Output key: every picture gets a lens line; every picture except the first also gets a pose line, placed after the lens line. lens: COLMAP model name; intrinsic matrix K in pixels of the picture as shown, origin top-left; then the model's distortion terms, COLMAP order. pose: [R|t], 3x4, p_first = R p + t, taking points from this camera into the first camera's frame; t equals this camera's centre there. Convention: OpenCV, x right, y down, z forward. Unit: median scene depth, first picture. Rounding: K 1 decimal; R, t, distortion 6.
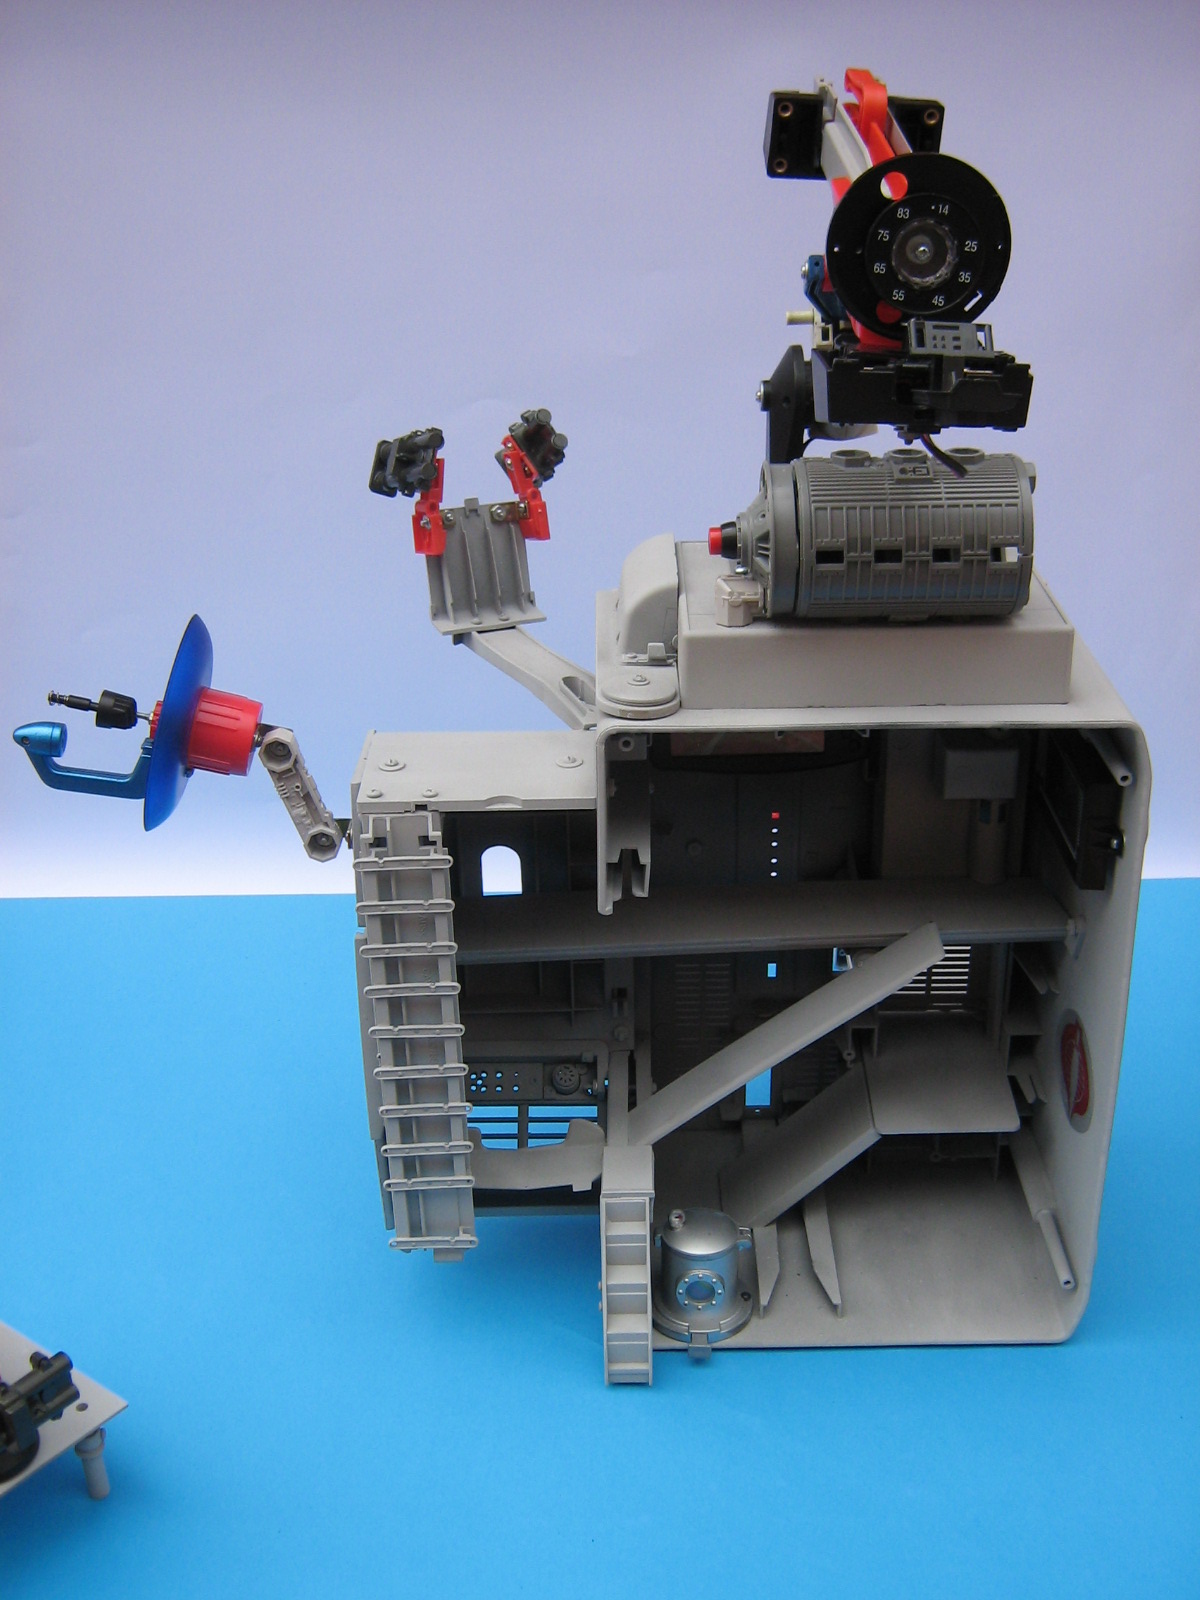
lens RADIAL K [[1889.3, 0, 604.3], [0, 1889.3, 813.0], [0, 0, 1]] dist [-0.119036, 0.042294]
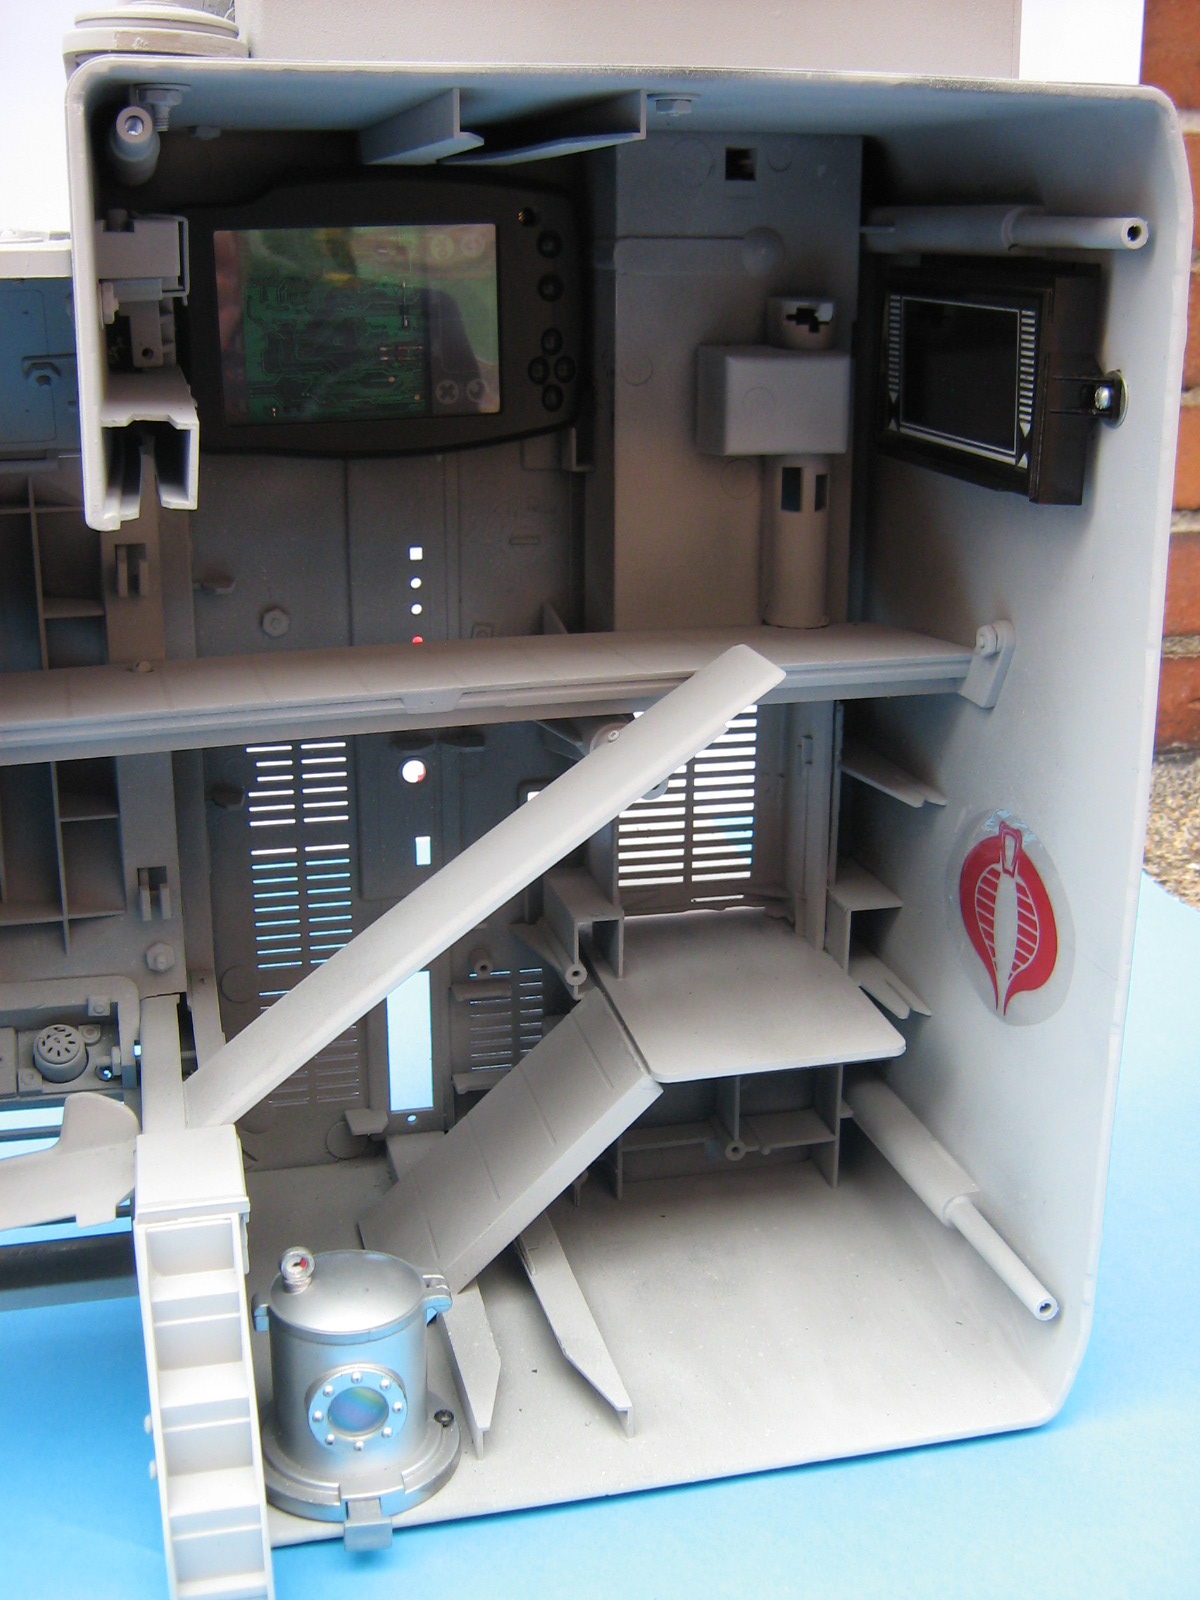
lens RADIAL K [[1889.3, 0, 604.3], [0, 1889.3, 813.0], [0, 0, 1]] dist [-0.119036, 0.042294]
pose [[0.967923, -0.054596, 0.245245, 0.002807], [0.086019, 0.989125, -0.119301, 0.161375], [-0.236064, 0.136570, 0.962093, 0.486713]]
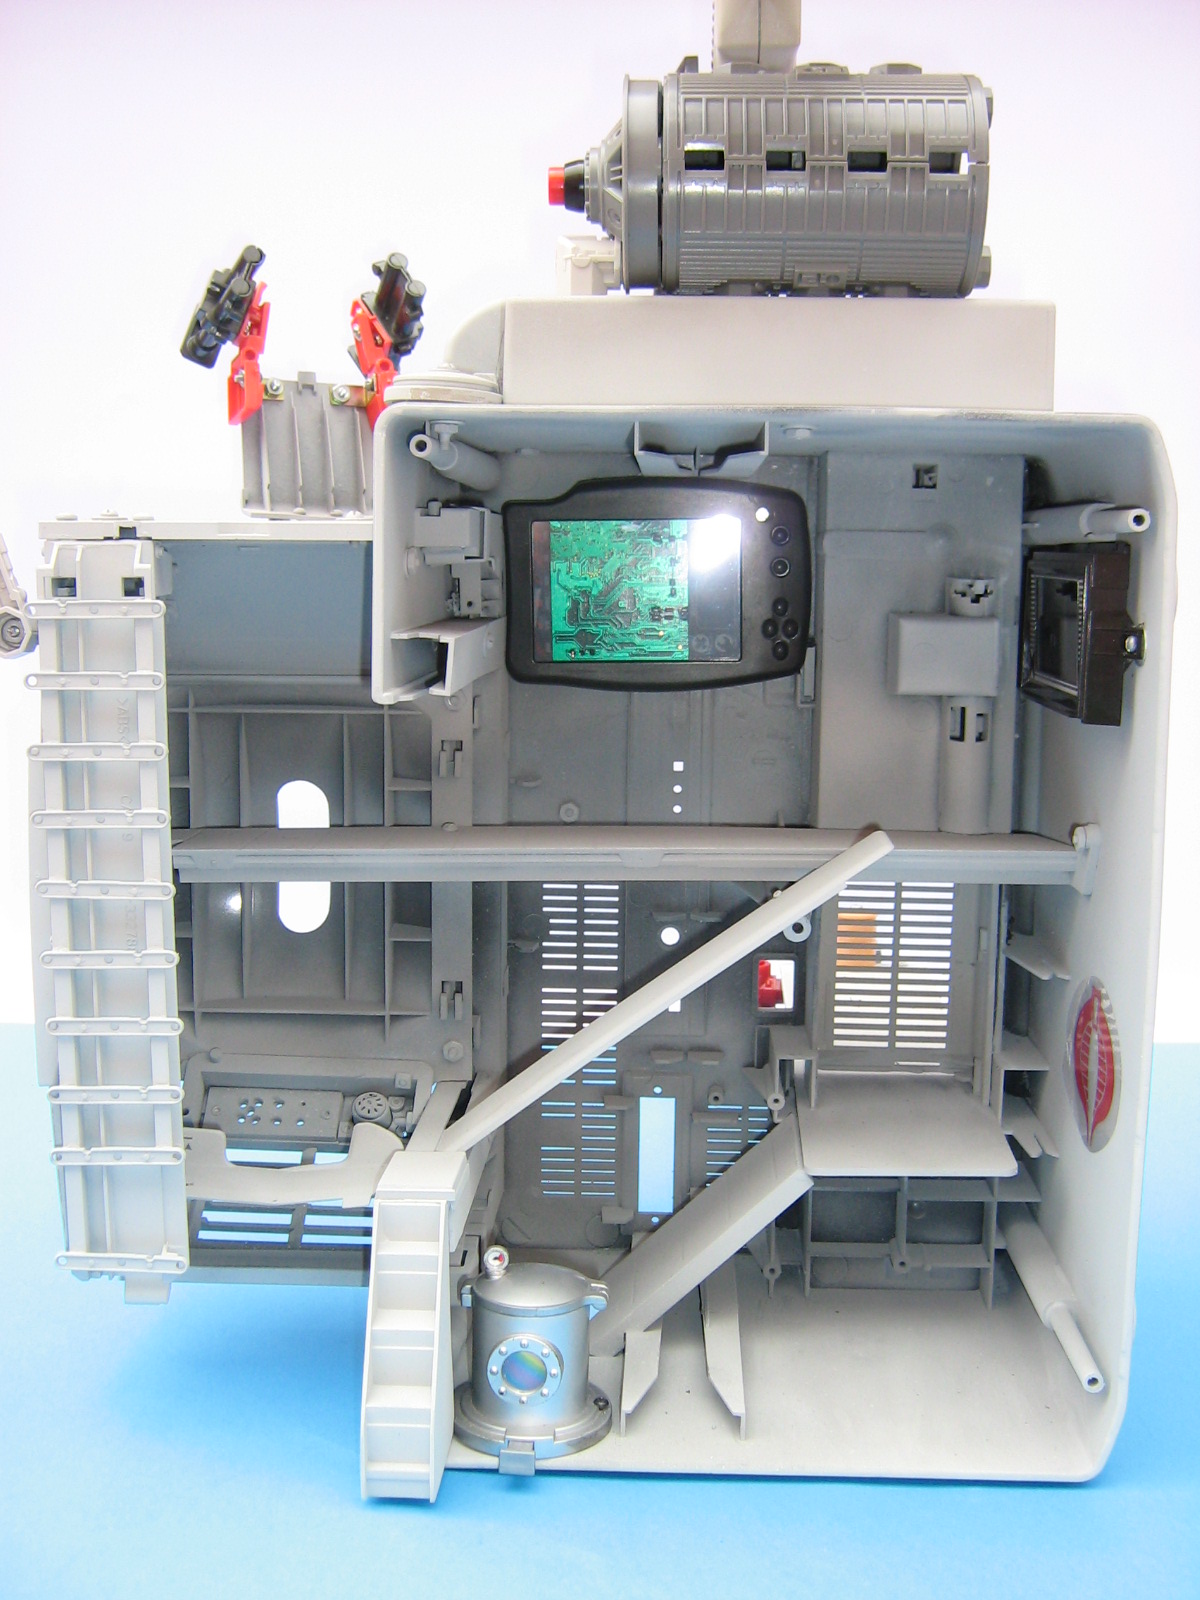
lens RADIAL K [[1889.3, 0, 604.3], [0, 1889.3, 813.0], [0, 0, 1]] dist [-0.119036, 0.042294]
pose [[0.999108, 0.032155, -0.027361, 0.088478], [-0.038688, 0.956758, -0.288300, 0.250531], [0.016908, 0.289102, 0.957149, 0.316678]]
